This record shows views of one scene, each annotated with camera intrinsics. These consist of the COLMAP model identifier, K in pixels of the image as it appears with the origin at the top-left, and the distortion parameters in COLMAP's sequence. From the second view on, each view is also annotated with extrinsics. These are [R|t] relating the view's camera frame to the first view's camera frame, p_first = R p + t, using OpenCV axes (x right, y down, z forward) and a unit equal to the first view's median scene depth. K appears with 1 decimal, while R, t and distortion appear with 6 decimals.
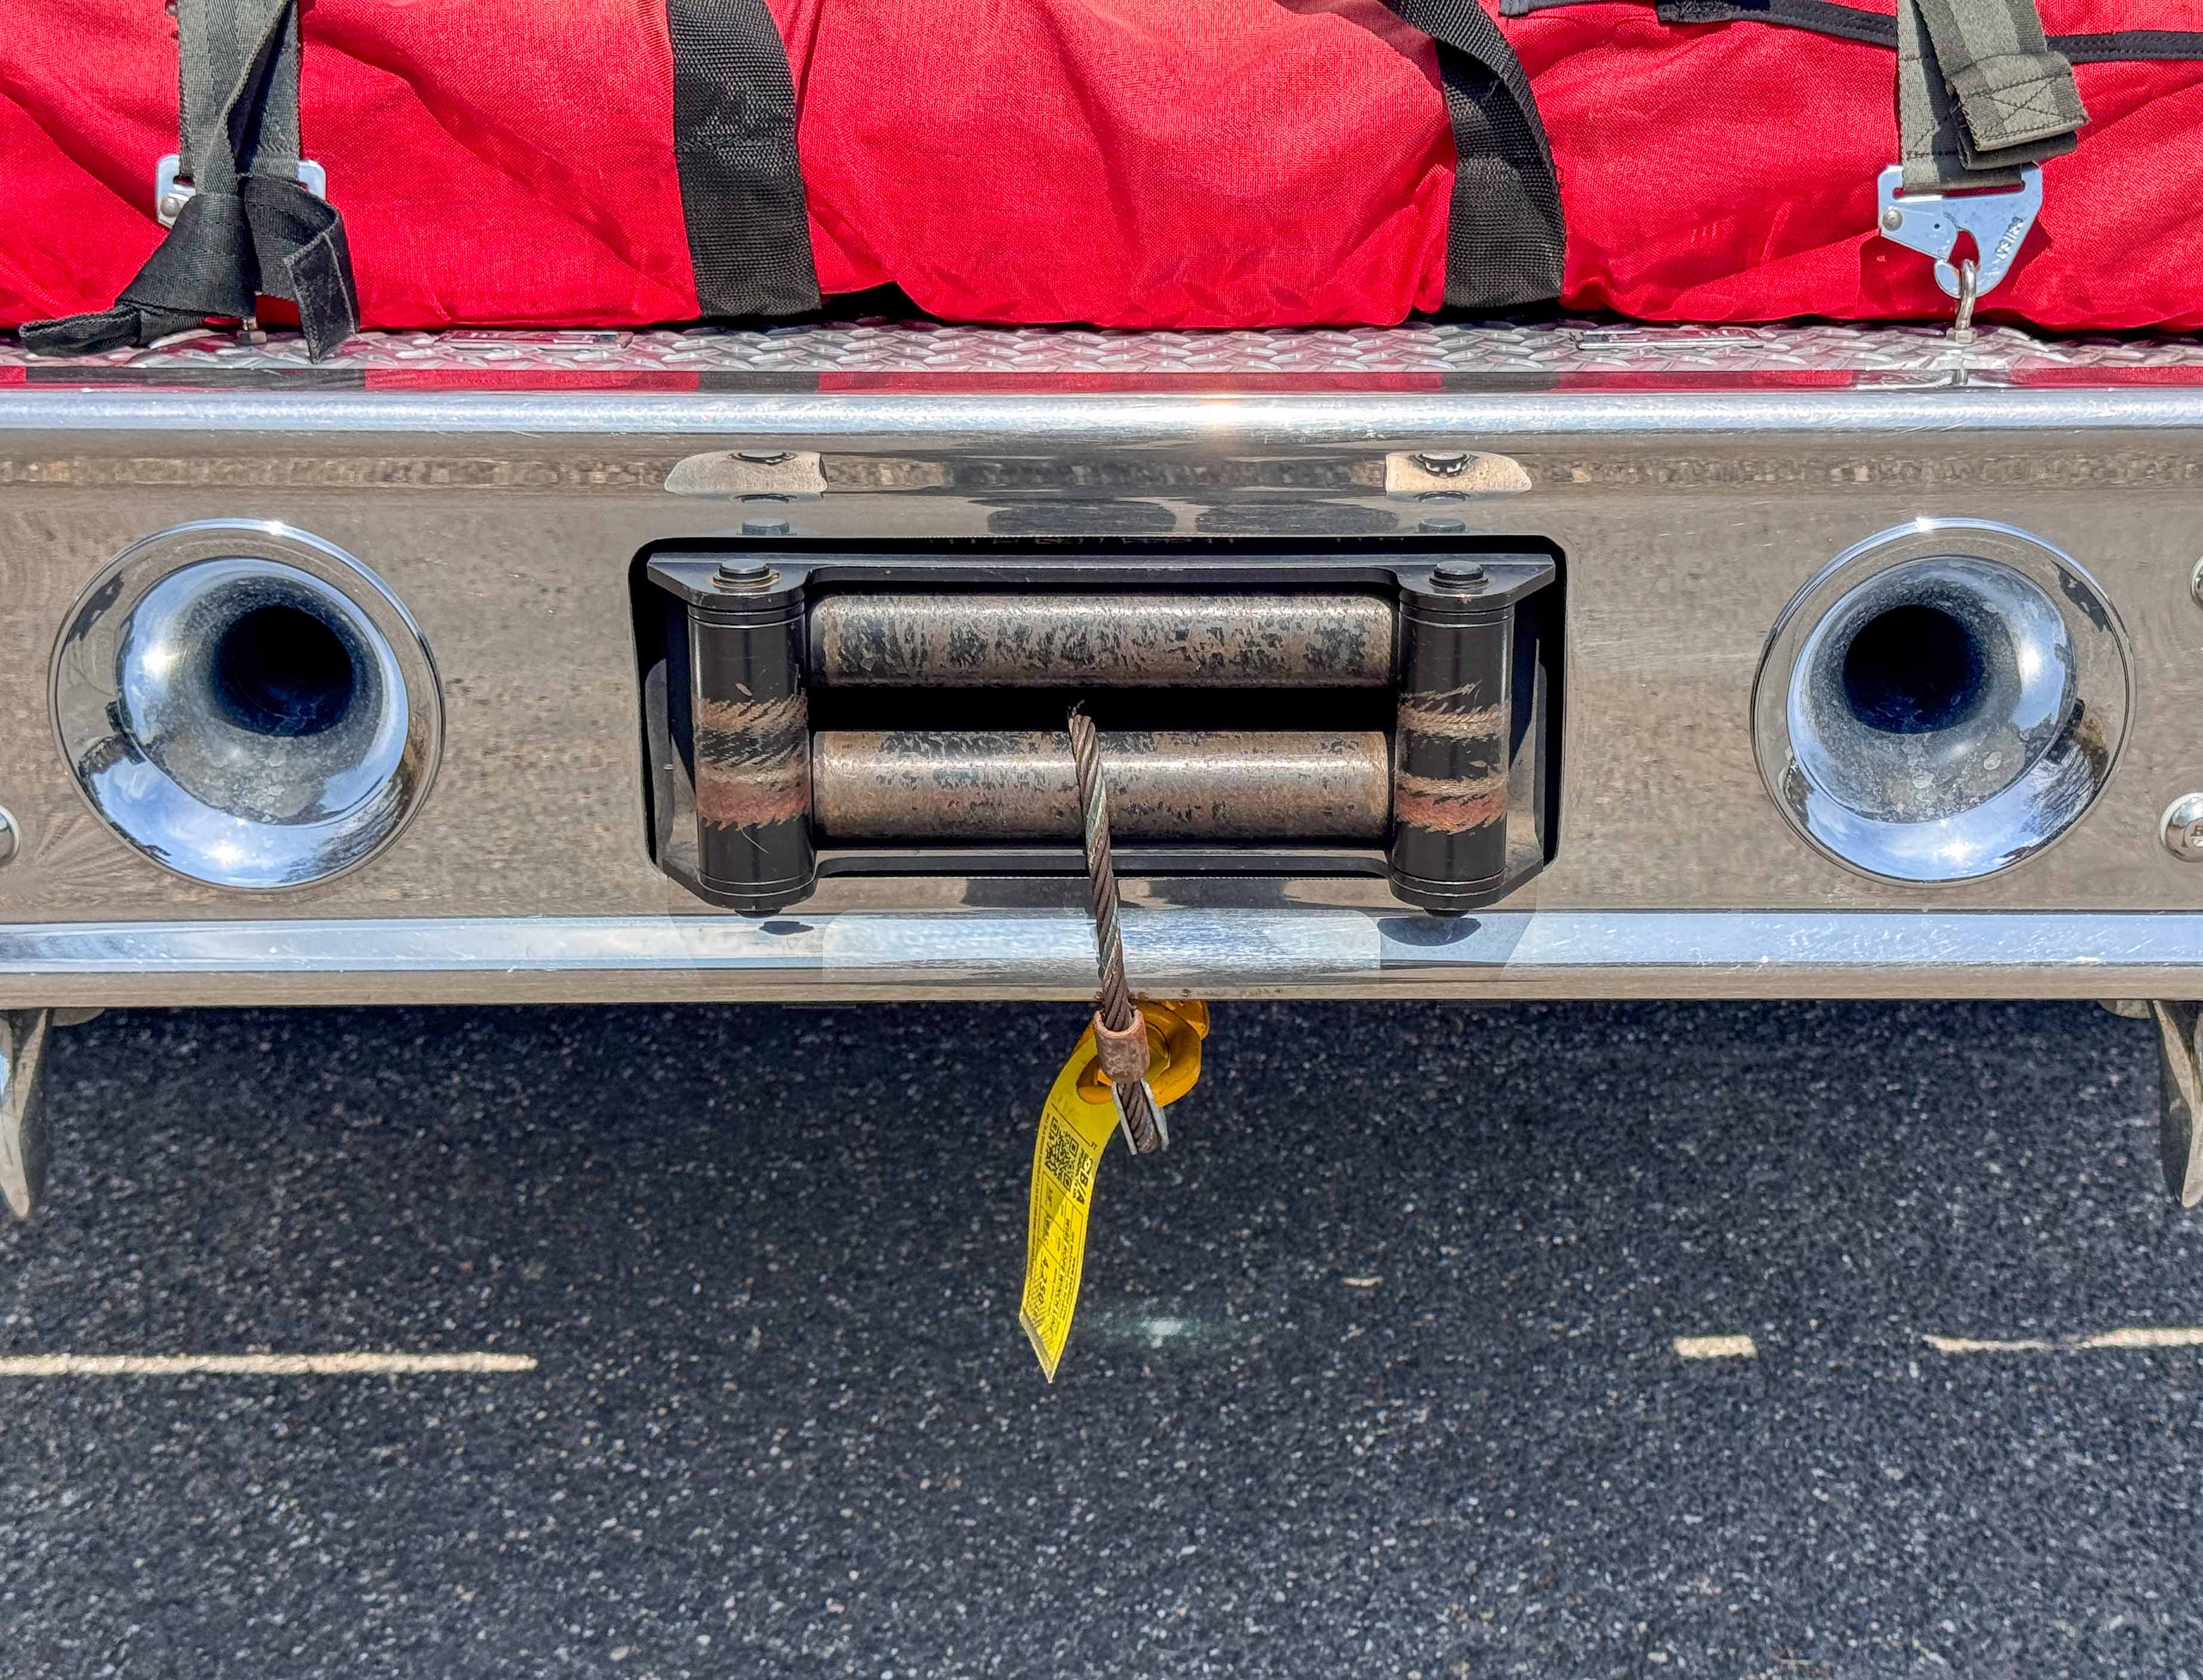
lens RADIAL K [[3103.9, 0, 1104.8], [0, 3103.9, 842.8], [0, 0, 1]] dist [0.095520, 0.000000]
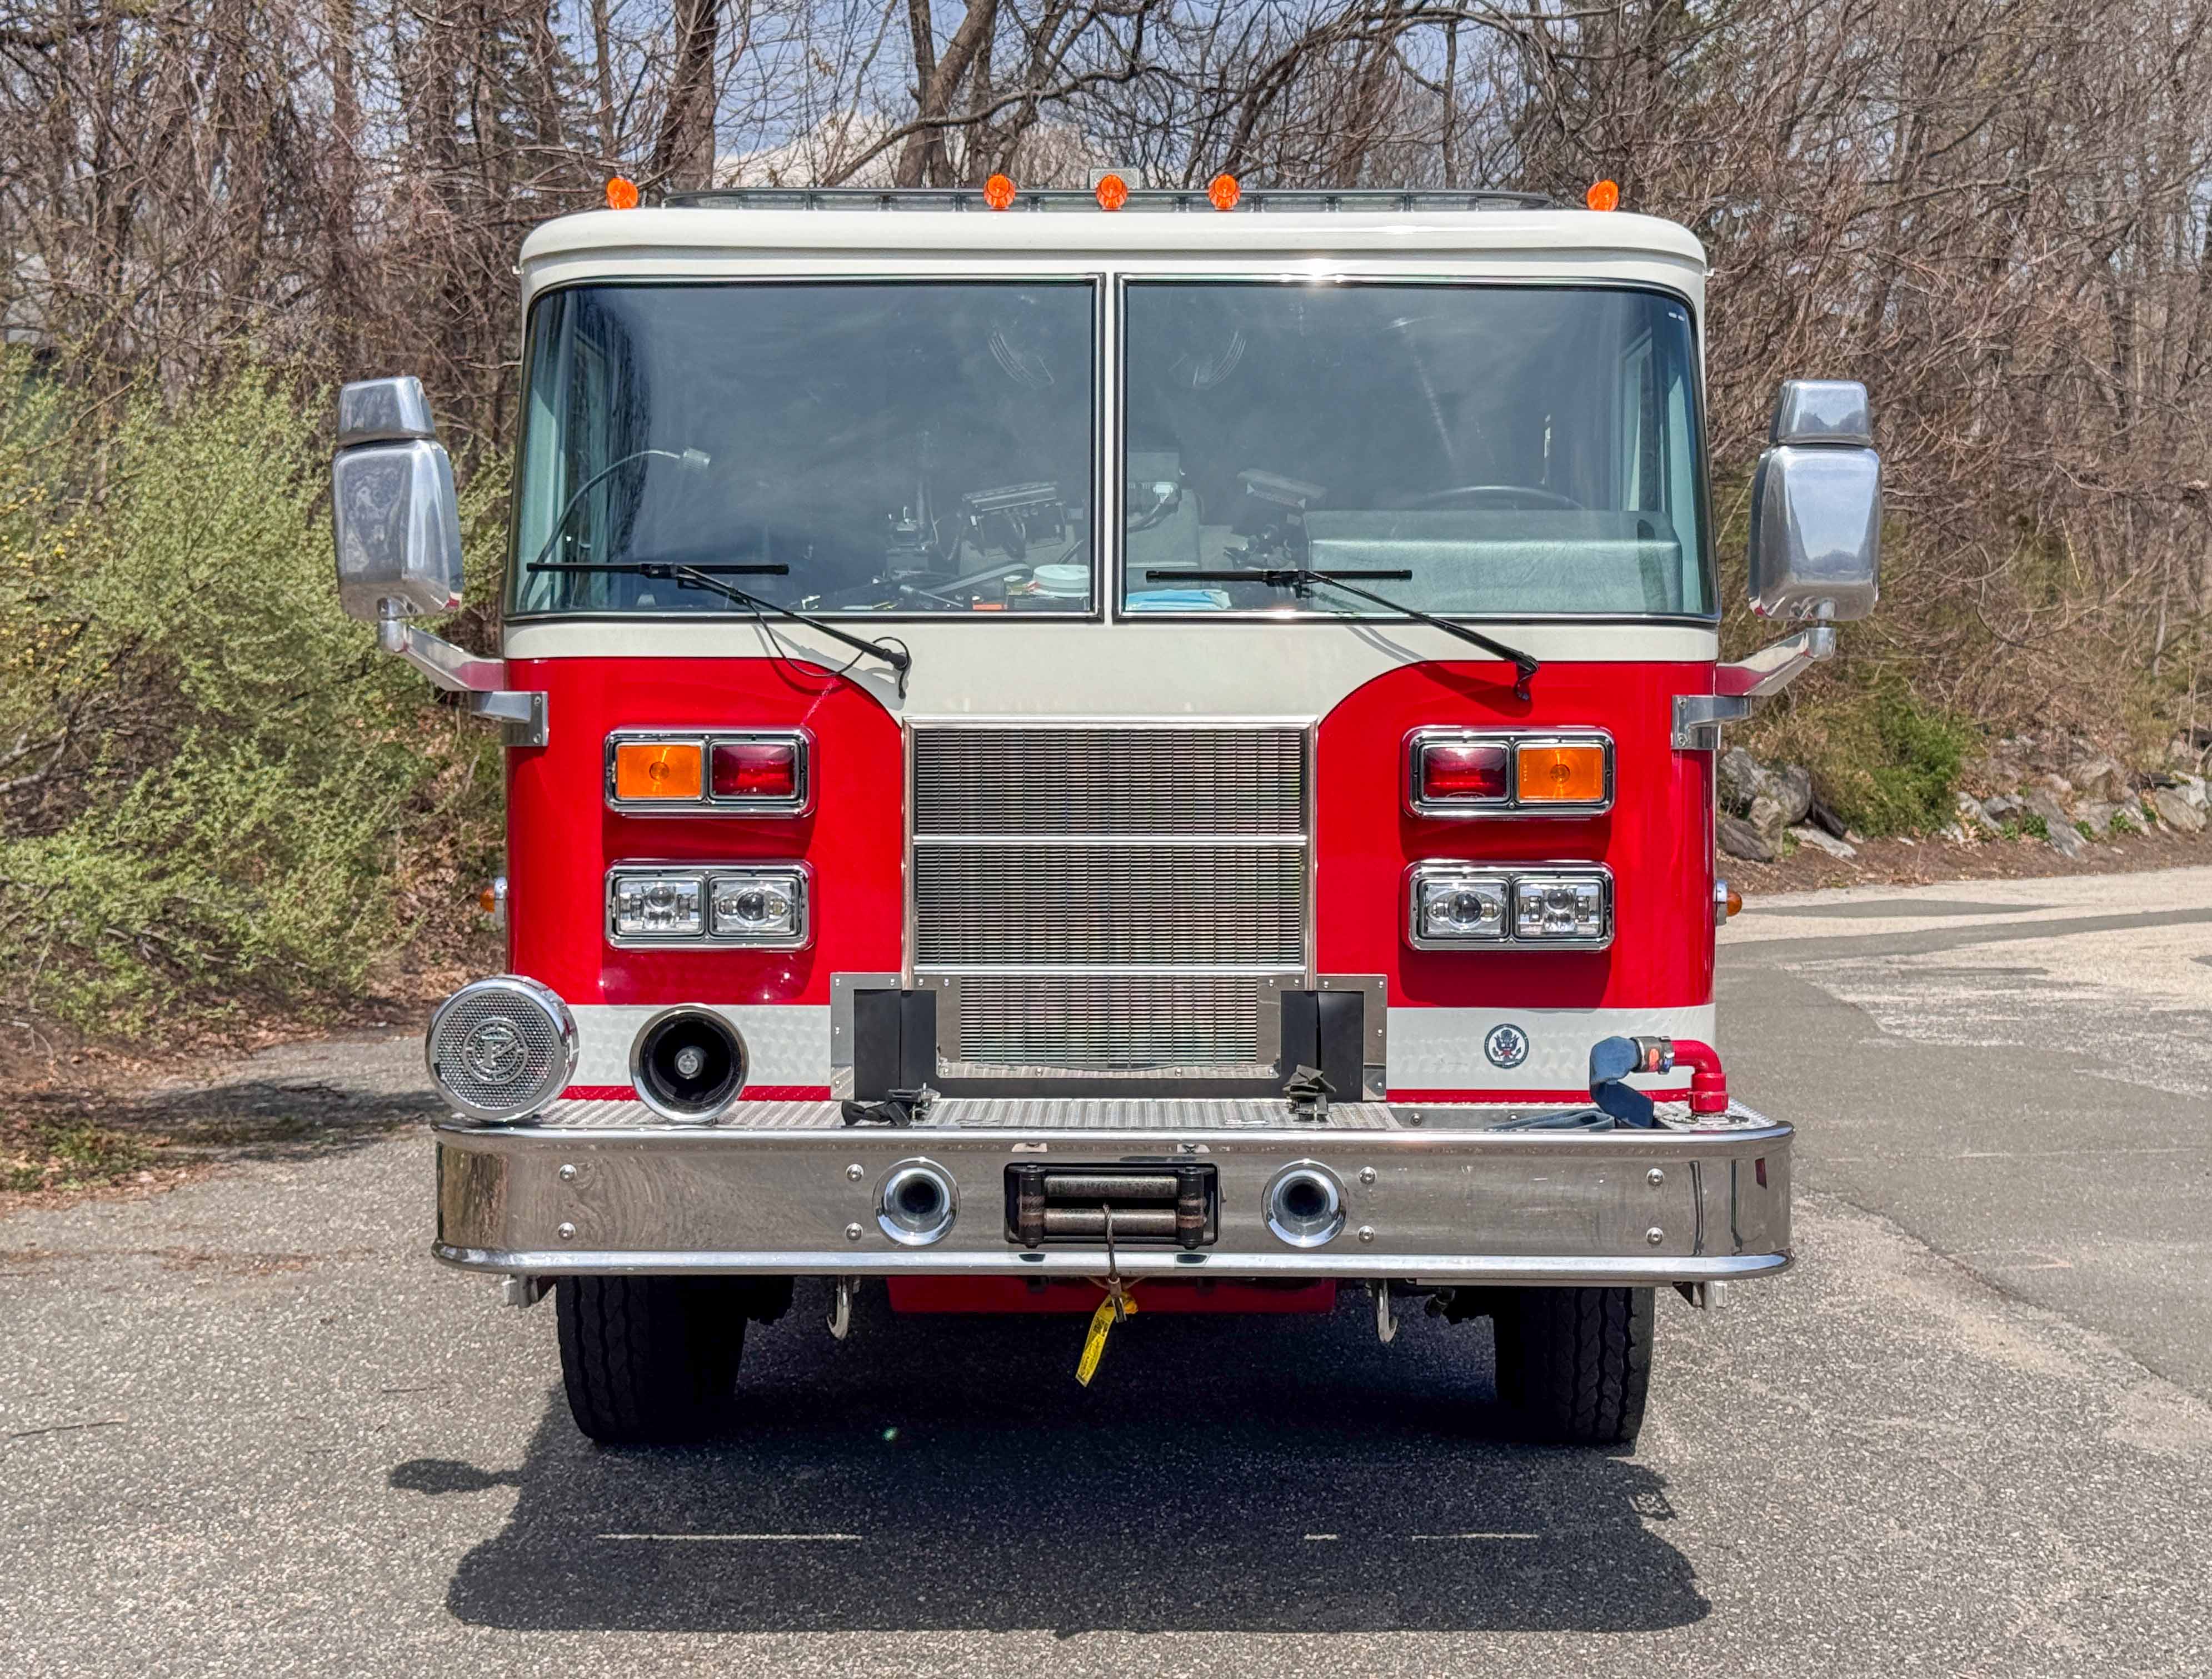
lens RADIAL K [[3116.5, 0, 1108.2], [0, 3116.5, 830.8], [0, 0, 1]] dist [0.095520, 0.000000]
pose [[0.999903, 0.000172, -0.013946, 0.055281], [-0.003422, 0.972398, -0.233303, 0.459720], [0.013521, 0.233328, 0.972304, -3.286896]]
